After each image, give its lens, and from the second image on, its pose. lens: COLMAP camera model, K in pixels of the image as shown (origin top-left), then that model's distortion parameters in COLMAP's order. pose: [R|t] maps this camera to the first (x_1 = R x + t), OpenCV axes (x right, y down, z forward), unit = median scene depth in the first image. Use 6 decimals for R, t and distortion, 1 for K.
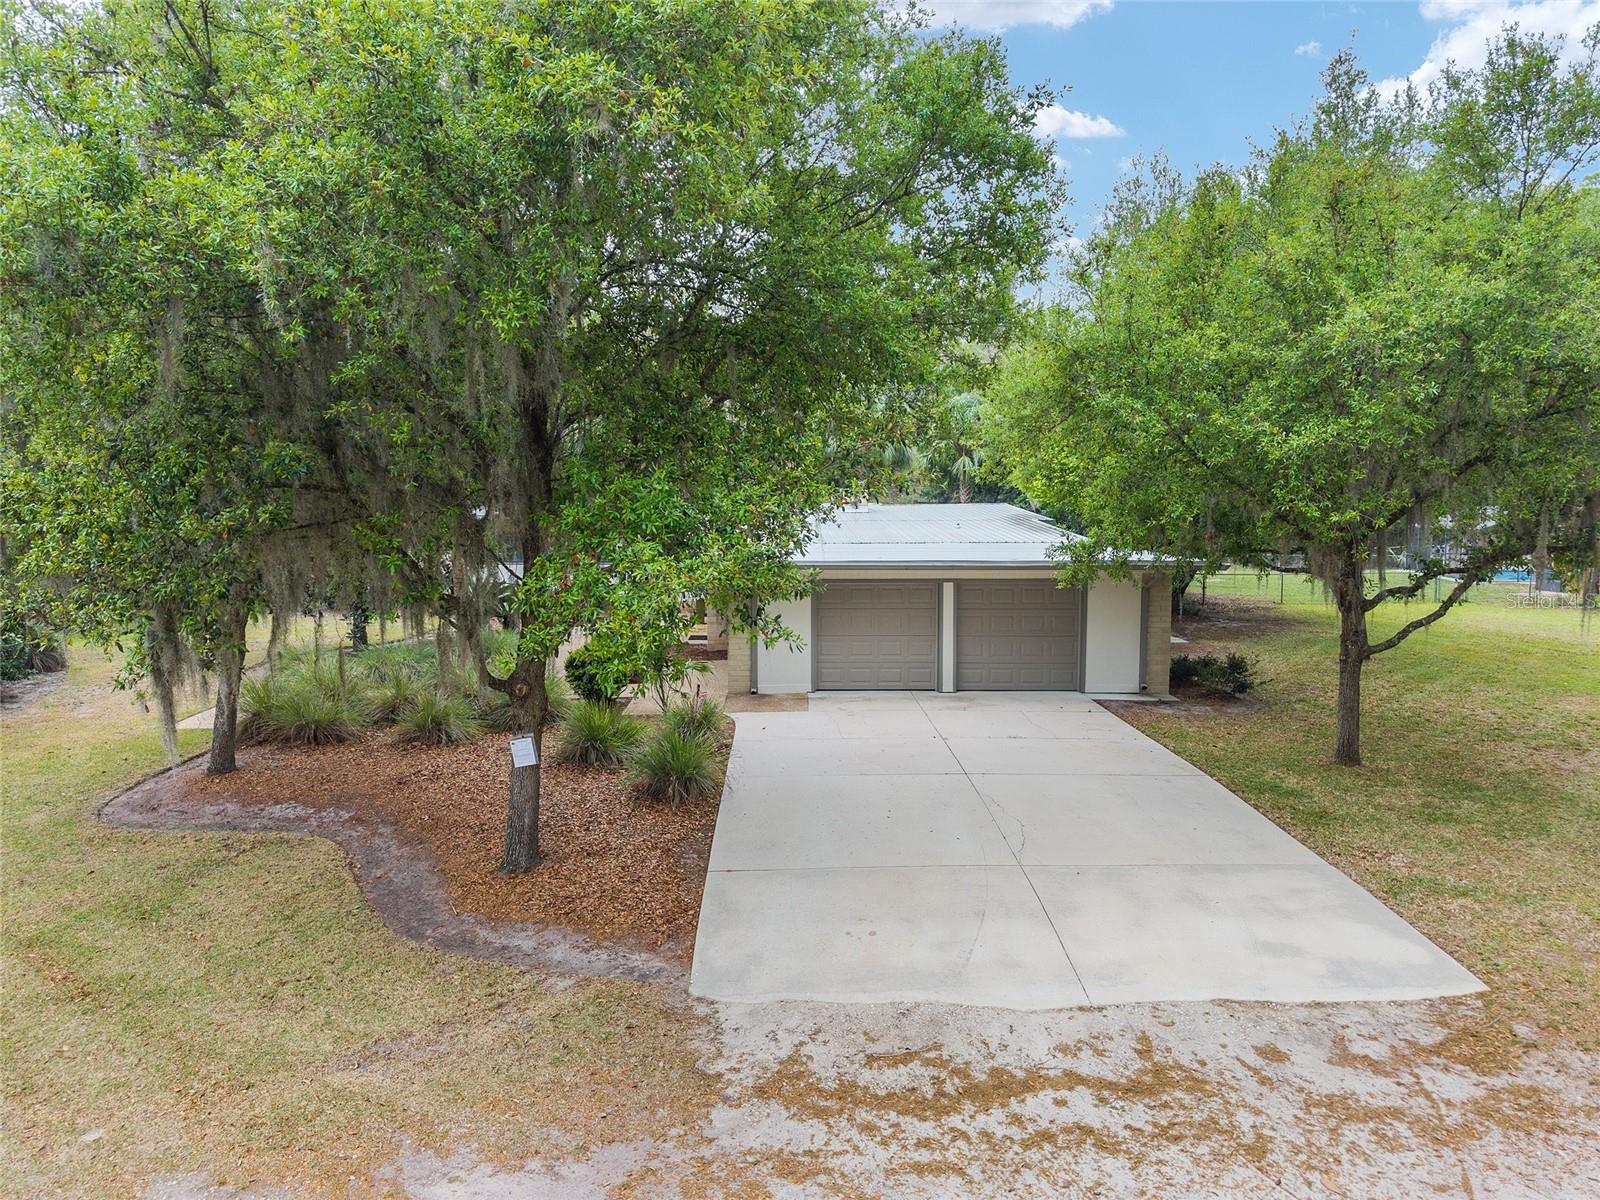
lens RADIAL K [[1087.5, 0, 803.0], [0, 1087.5, 601.3], [0, 0, 1]] dist [0.034022, -0.031403]
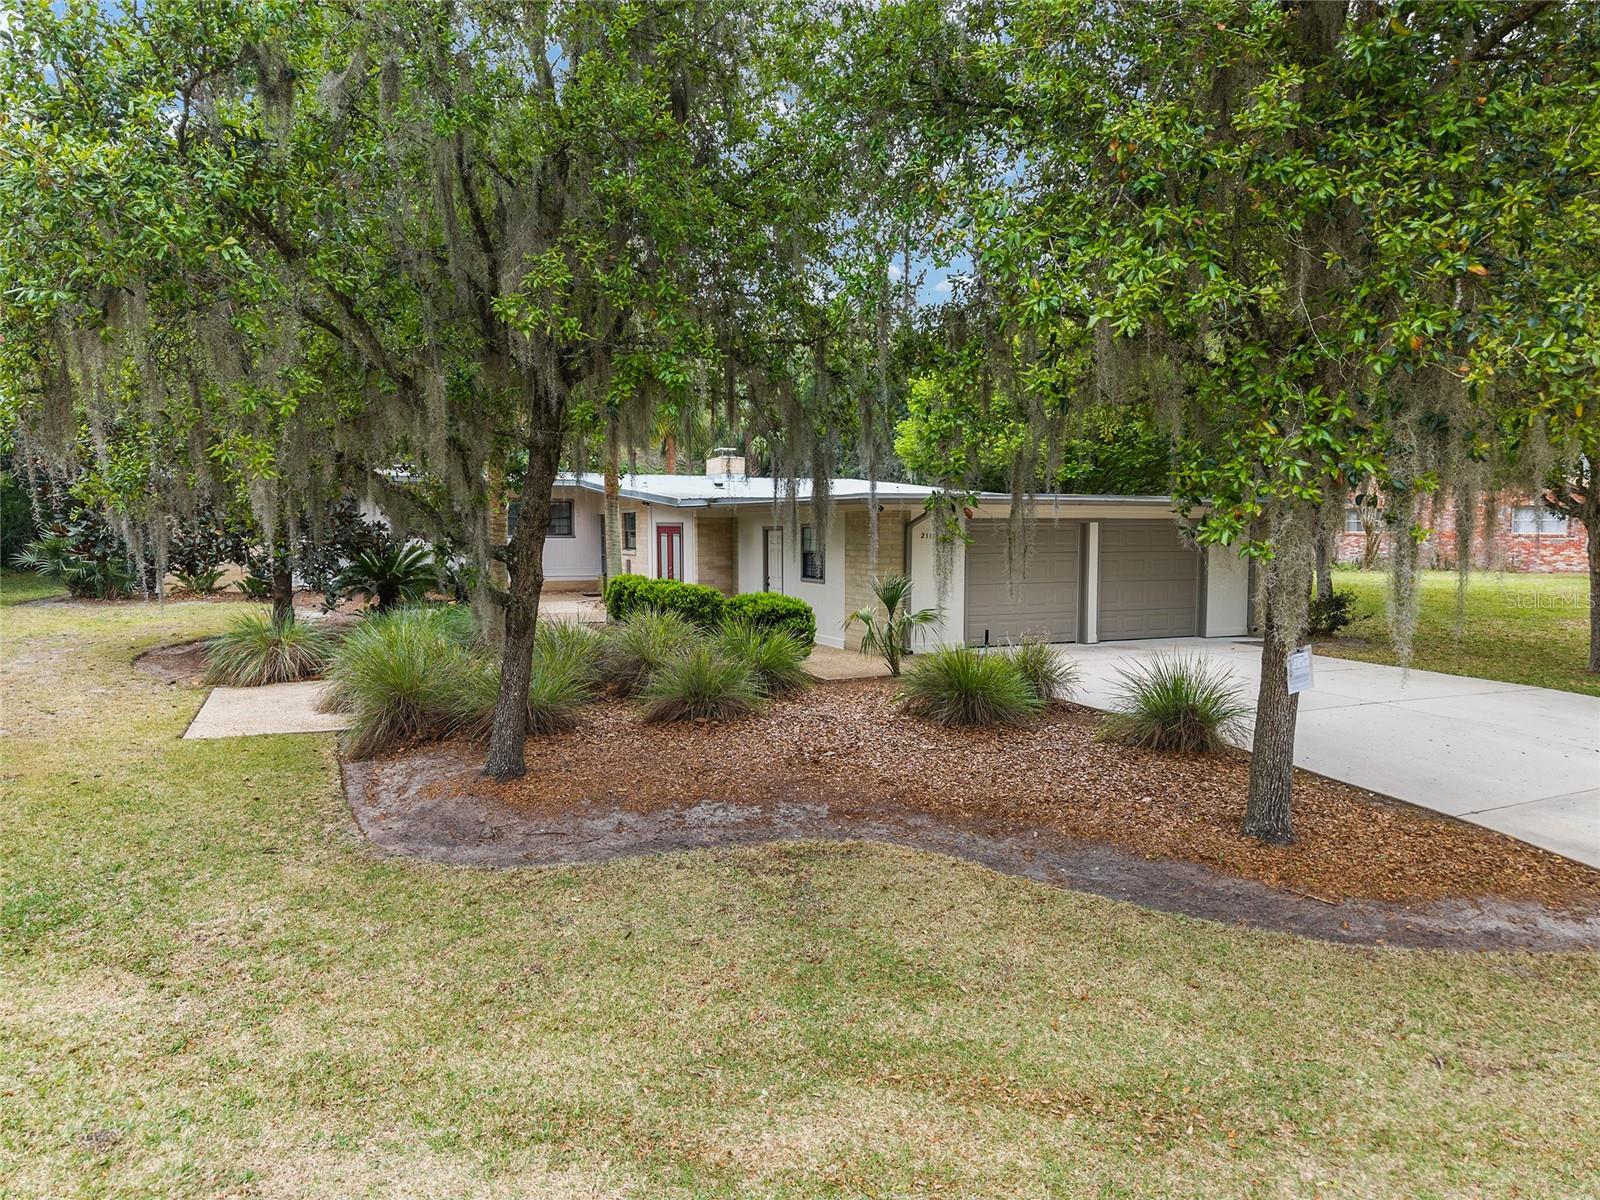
lens RADIAL K [[1087.5, 0, 799.9], [0, 1087.5, 600.0], [0, 0, 1]] dist [0.034022, -0.031403]
pose [[0.915348, -0.024333, 0.401927, -0.698542], [0.031129, 0.999461, -0.010384, 0.075310], [-0.401458, 0.022017, 0.915613, 0.399959]]
